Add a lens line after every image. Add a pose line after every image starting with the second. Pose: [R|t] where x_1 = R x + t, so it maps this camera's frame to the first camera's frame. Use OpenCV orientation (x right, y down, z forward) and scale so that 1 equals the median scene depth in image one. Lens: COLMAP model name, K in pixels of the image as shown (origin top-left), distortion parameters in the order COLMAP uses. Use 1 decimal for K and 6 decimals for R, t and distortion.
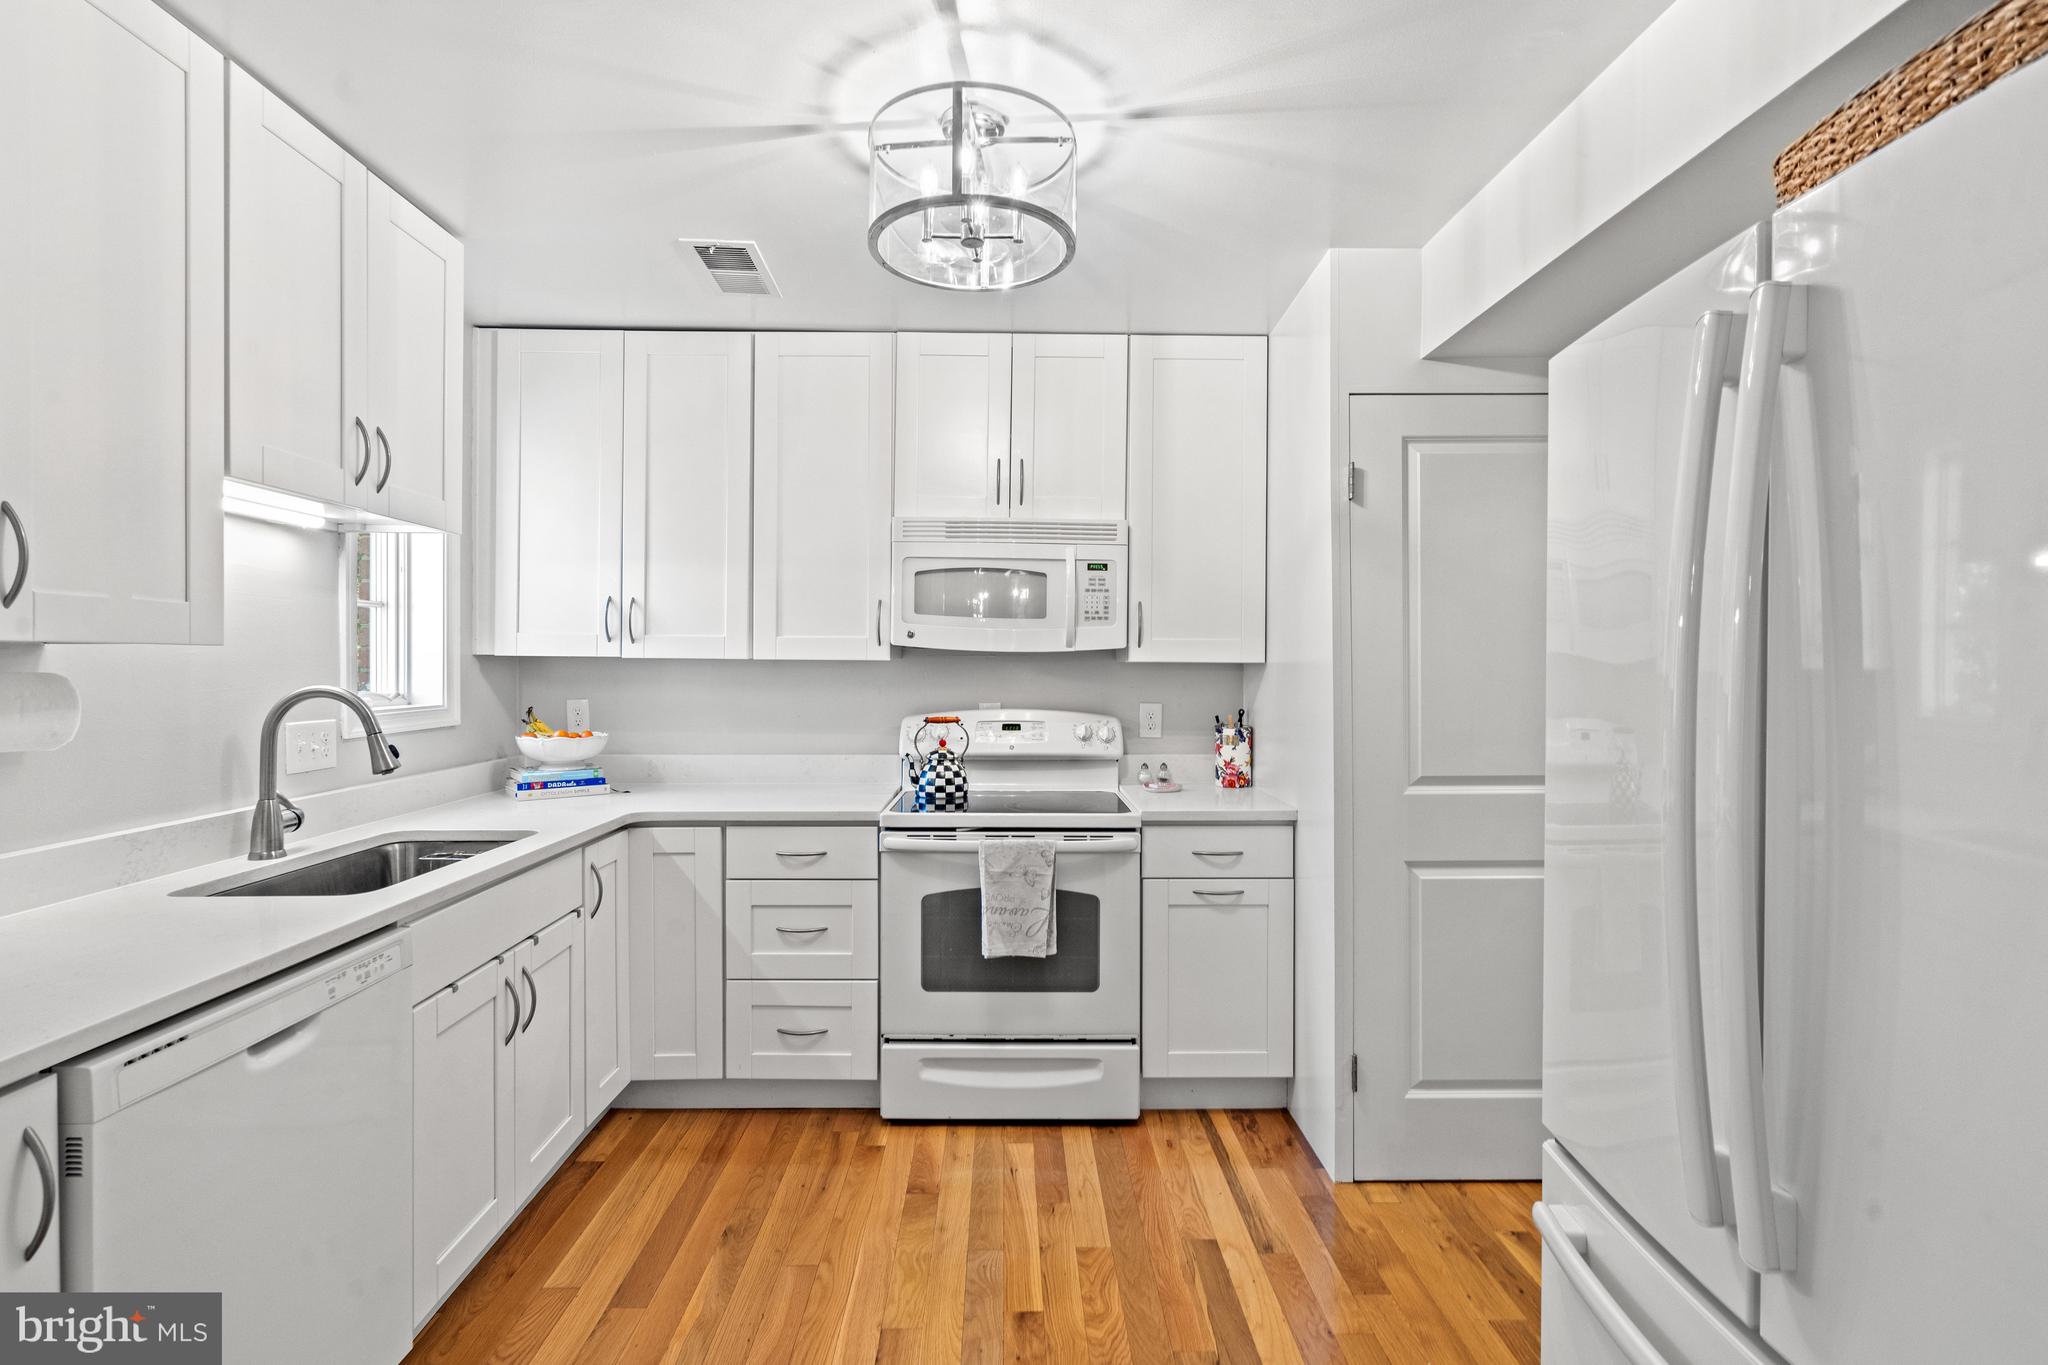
lens RADIAL K [[944.1, 0, 1036.3], [0, 944.1, 672.8], [0, 0, 1]] dist [-0.005083, 0.003379]
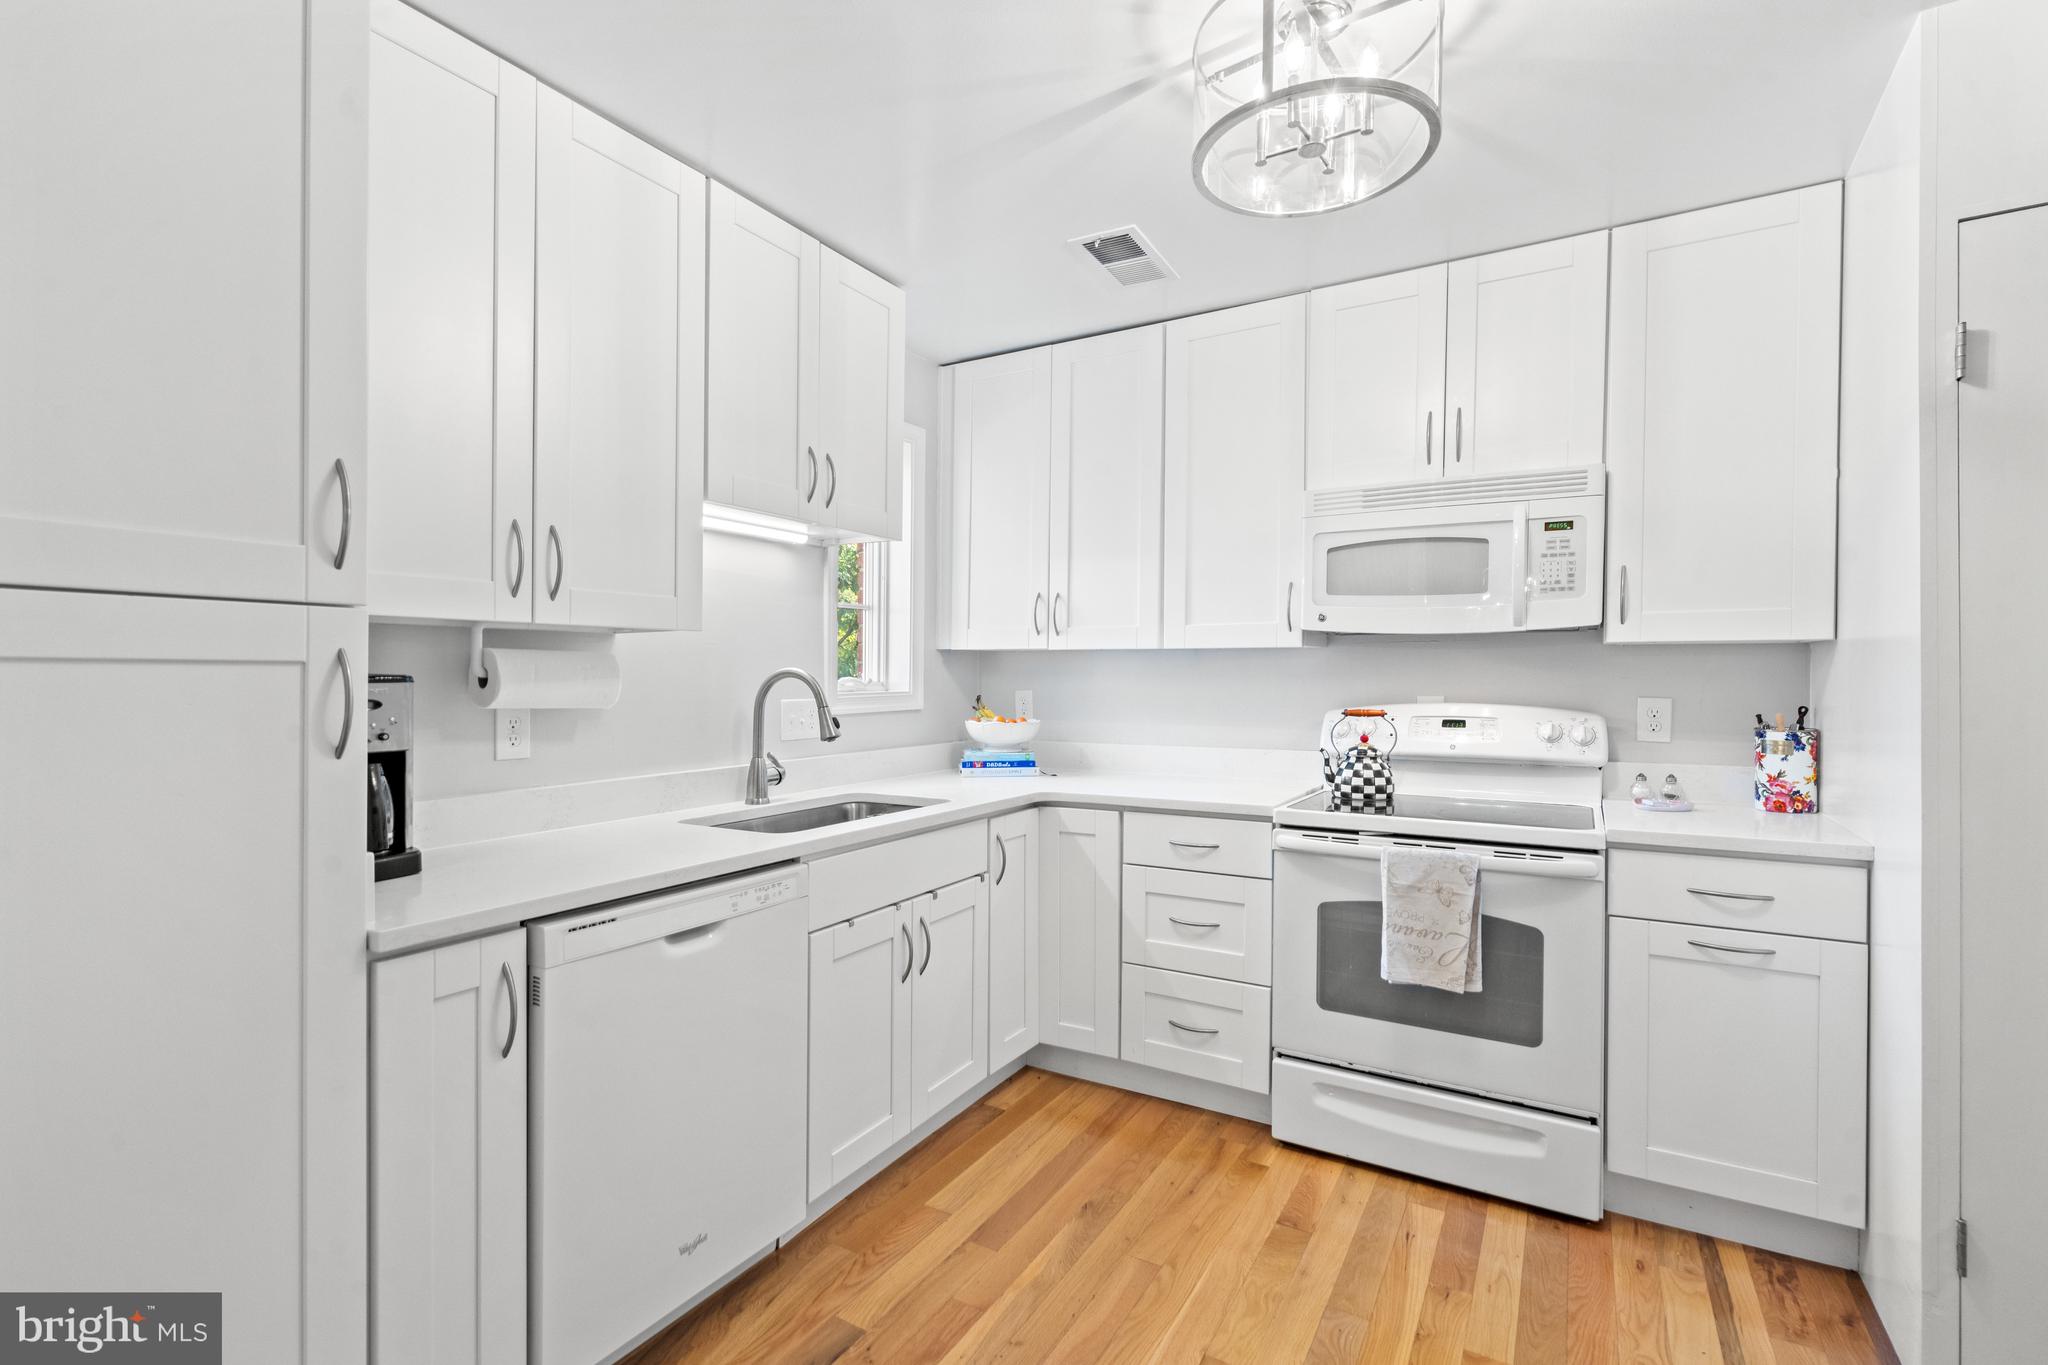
lens RADIAL K [[944.1, 0, 1010.1], [0, 944.1, 682.2], [0, 0, 1]] dist [-0.005083, 0.003379]
pose [[0.847175, -0.001308, -0.531312, 0.111869], [0.001314, 0.999999, -0.000367, 0.025540], [0.531312, -0.000388, 0.847176, 0.079409]]
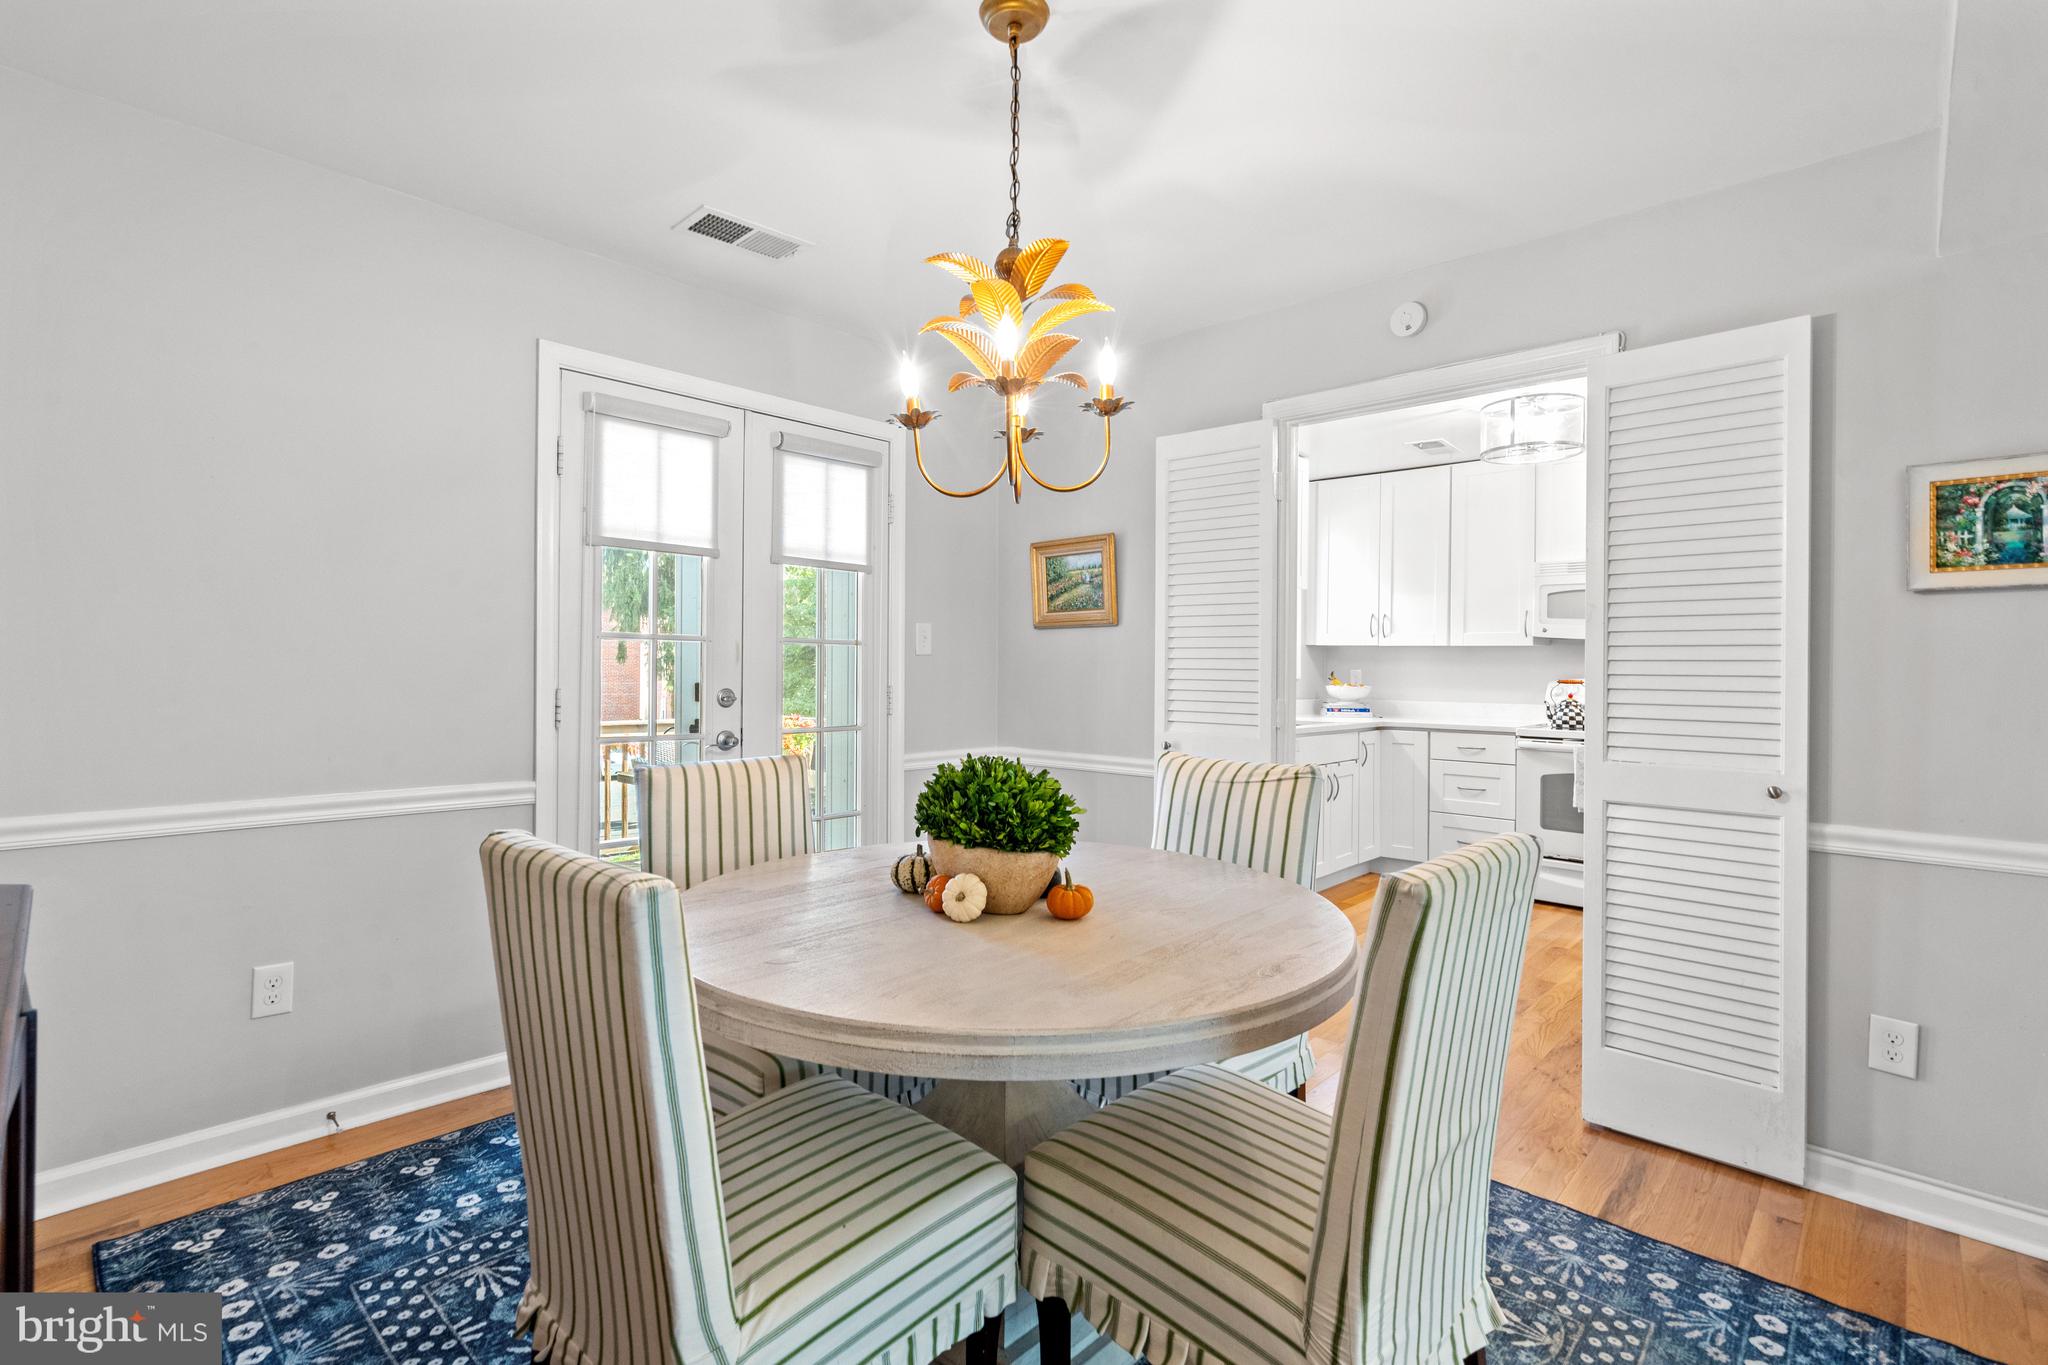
lens RADIAL K [[944.1, 0, 1022.9], [0, 944.1, 647.3], [0, 0, 1]] dist [-0.005083, 0.003379]
pose [[0.715634, -0.008160, -0.698428, 0.444083], [-0.009483, 0.999726, -0.021396, 0.041410], [0.698411, 0.021935, 0.715361, -1.016624]]
